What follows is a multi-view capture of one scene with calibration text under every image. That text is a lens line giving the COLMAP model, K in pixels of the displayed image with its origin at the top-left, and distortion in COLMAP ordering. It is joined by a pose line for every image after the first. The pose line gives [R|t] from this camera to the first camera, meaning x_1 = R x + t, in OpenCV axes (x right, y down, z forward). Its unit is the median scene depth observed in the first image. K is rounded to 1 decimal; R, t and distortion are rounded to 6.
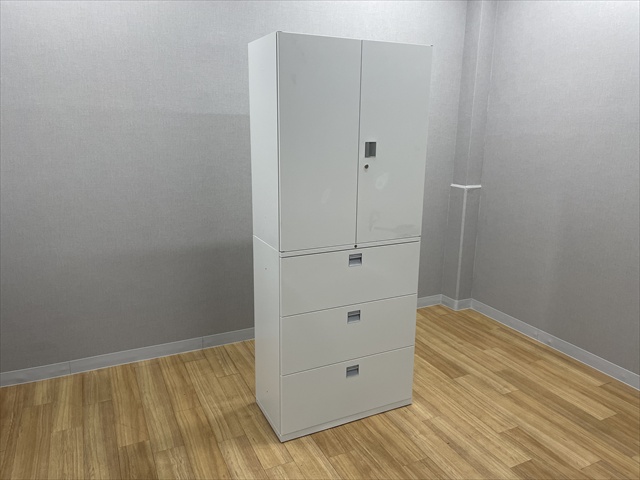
lens RADIAL K [[482.2, 0, 315.7], [0, 482.2, 240.1], [0, 0, 1]] dist [0.038657, -0.033079]
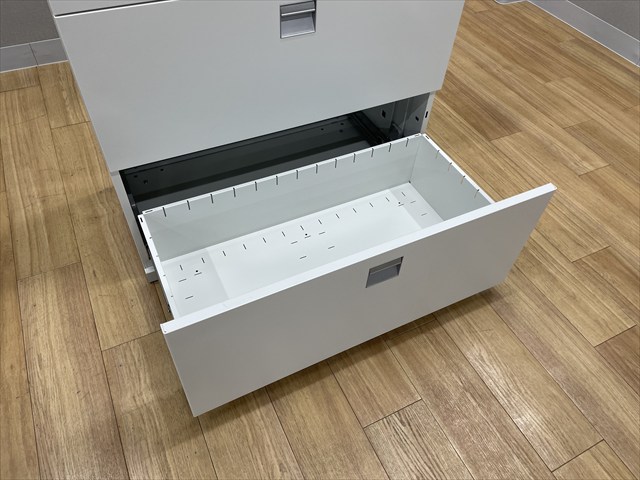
lens RADIAL K [[482.2, 0, 323.3], [0, 482.2, 242.6], [0, 0, 1]] dist [0.038657, -0.033079]
pose [[0.998840, 0.011342, 0.046792, 0.068227], [-0.036016, 0.820974, 0.569829, 0.074143], [-0.031952, -0.570853, 0.820430, 0.488419]]
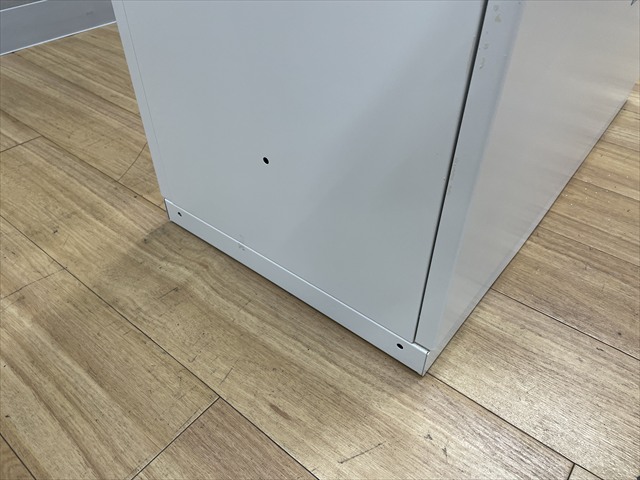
lens RADIAL K [[482.2, 0, 319.2], [0, 482.2, 236.0], [0, 0, 1]] dist [0.038657, -0.033079]
pose [[0.899764, -0.289186, 0.326797, -0.125910], [0.108598, 0.873716, 0.474158, 0.216562], [-0.422648, -0.391141, 0.817543, 0.706510]]
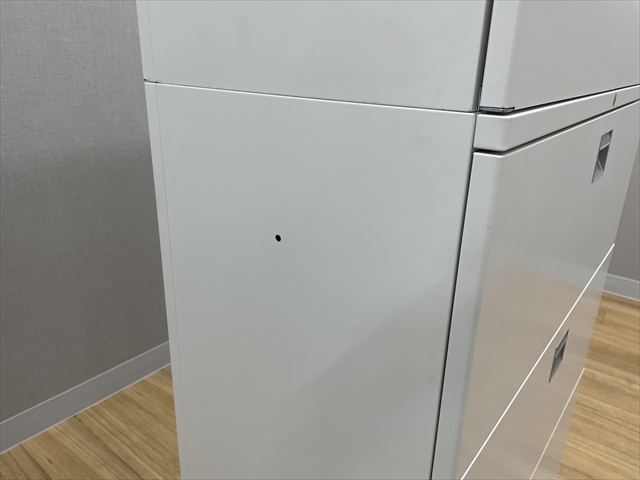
lens RADIAL K [[482.2, 0, 324.1], [0, 482.2, 238.9], [0, 0, 1]] dist [0.038657, -0.033079]
pose [[0.893585, -0.148332, 0.423680, -0.133057], [0.096944, 0.985323, 0.140499, 0.026869], [-0.438302, -0.084475, 0.894849, 0.646505]]
